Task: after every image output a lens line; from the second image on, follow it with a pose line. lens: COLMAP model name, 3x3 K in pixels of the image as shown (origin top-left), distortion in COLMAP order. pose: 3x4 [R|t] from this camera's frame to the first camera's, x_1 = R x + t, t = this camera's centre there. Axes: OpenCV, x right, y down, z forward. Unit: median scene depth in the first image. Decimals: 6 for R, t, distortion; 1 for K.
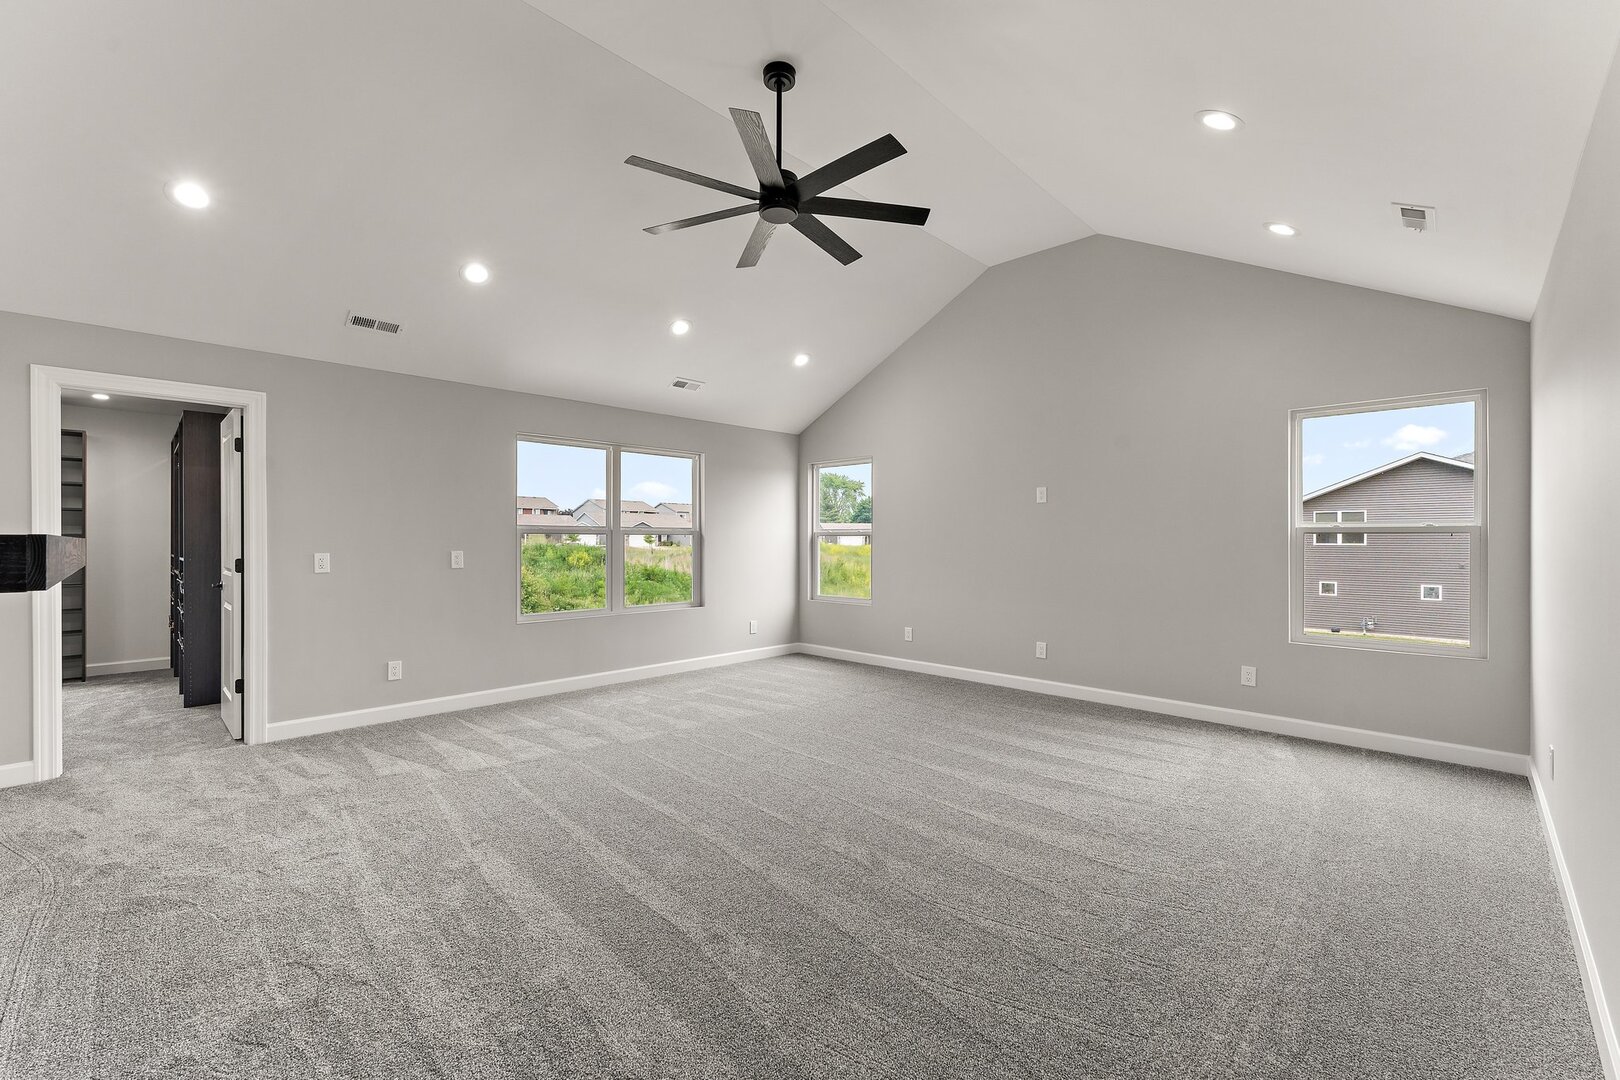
lens RADIAL K [[658.8, 0, 826.0], [0, 658.8, 538.6], [0, 0, 1]] dist [0.000714, 0.000263]
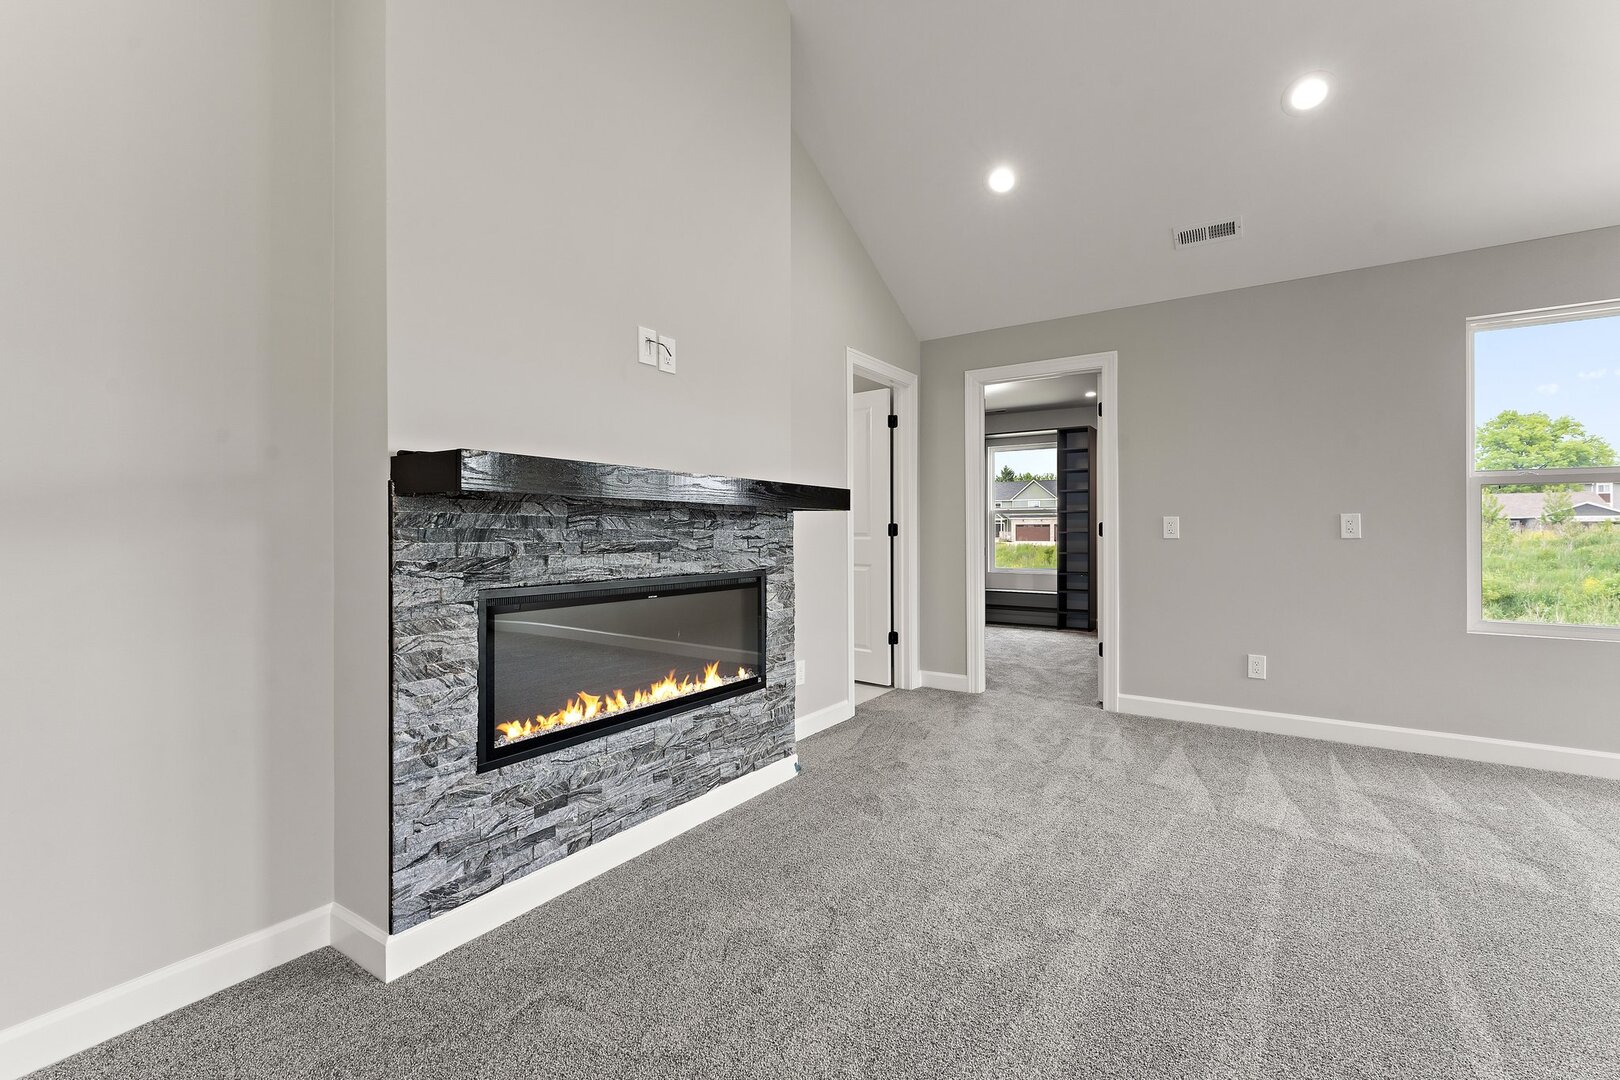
lens RADIAL K [[715.0, 0, 812.5], [0, 715.0, 524.8], [0, 0, 1]] dist [0.002881, -0.001716]
pose [[0.170798, -0.006574, -0.985284, 0.105297], [-0.000887, 0.999976, -0.006826, 0.045601], [0.985306, 0.002040, 0.170788, 0.394060]]
